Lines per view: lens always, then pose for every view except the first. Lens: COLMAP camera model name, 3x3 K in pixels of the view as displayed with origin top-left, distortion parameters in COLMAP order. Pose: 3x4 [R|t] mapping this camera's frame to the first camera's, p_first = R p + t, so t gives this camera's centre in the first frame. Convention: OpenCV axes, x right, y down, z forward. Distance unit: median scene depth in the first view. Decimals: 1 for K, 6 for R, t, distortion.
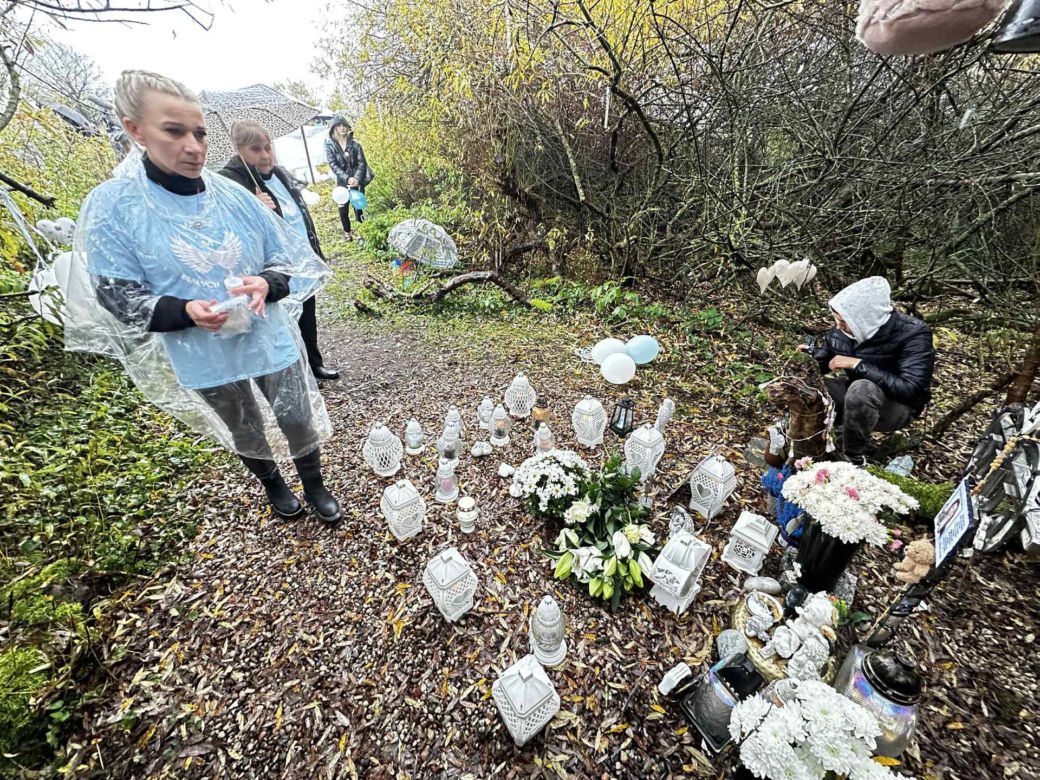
lens RADIAL K [[412.3, 0, 520.3], [0, 412.3, 389.1], [0, 0, 1]] dist [-0.003160, 0.000463]
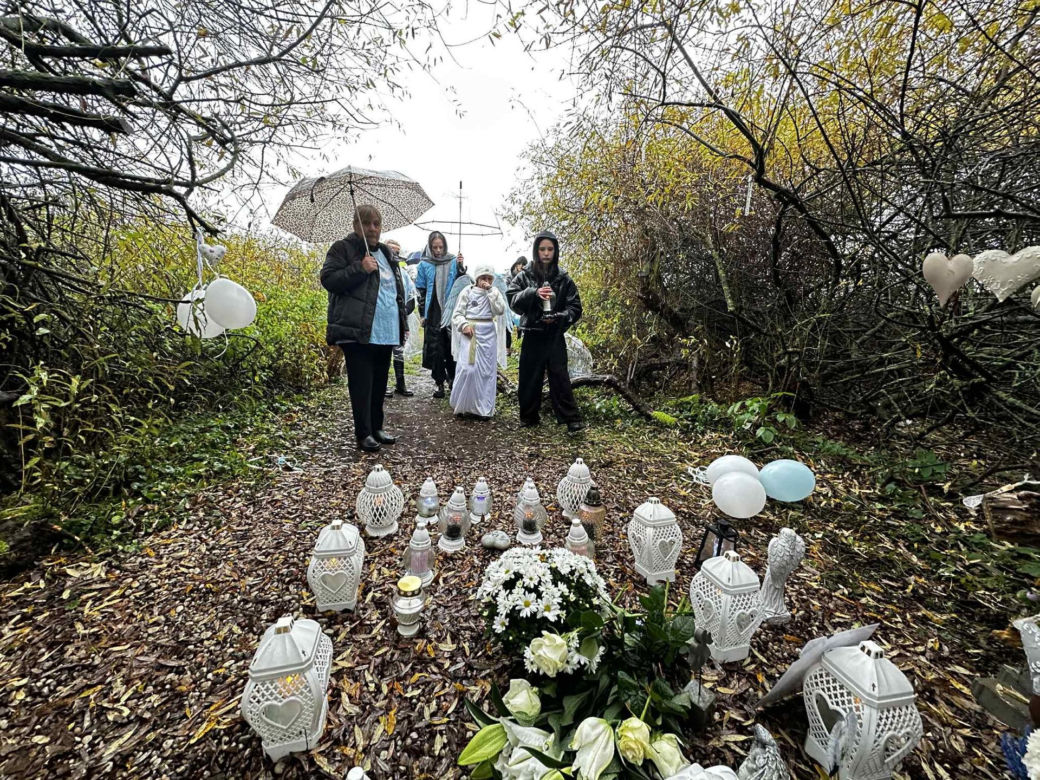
lens RADIAL K [[412.3, 0, 522.0], [0, 412.3, 390.7], [0, 0, 1]] dist [-0.003160, 0.000463]
pose [[0.904279, 0.108821, -0.412841, 0.319116], [-0.244746, 0.924442, -0.292413, 0.146439], [0.349827, 0.365464, 0.862587, 0.388584]]
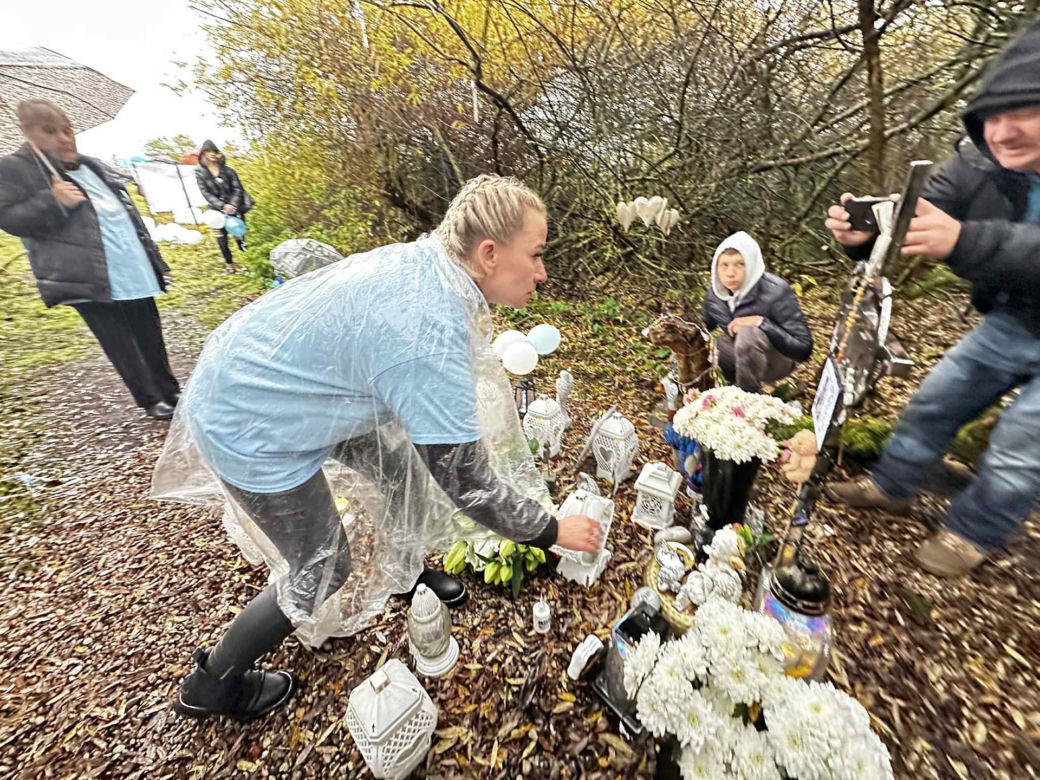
lens RADIAL K [[412.3, 0, 518.9], [0, 412.3, 388.9], [0, 0, 1]] dist [-0.003160, 0.000463]
pose [[0.981191, -0.113771, 0.155947, 0.139515], [0.126457, 0.989211, -0.073964, 0.165762], [-0.145850, 0.092293, 0.984992, 0.112468]]
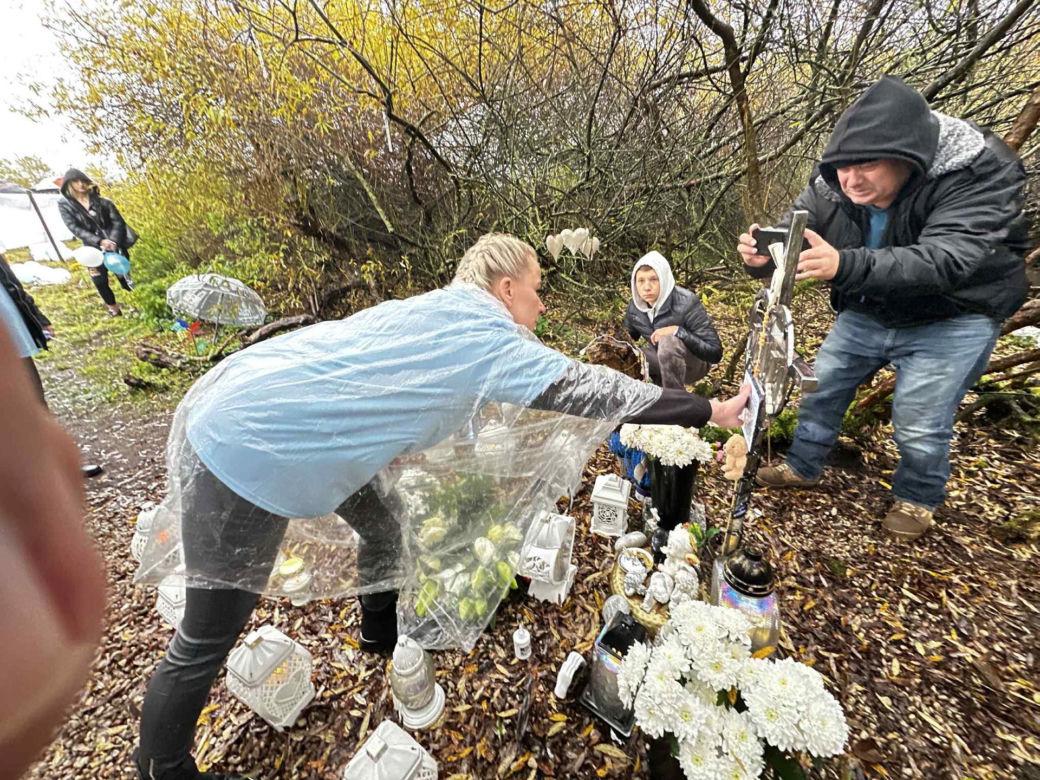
lens RADIAL K [[412.3, 0, 519.3], [0, 412.3, 390.0], [0, 0, 1]] dist [-0.003160, 0.000463]
pose [[0.924225, -0.208578, 0.319848, 0.099026], [0.243248, 0.967280, -0.072105, 0.125753], [-0.294343, 0.144443, 0.944721, 0.094214]]
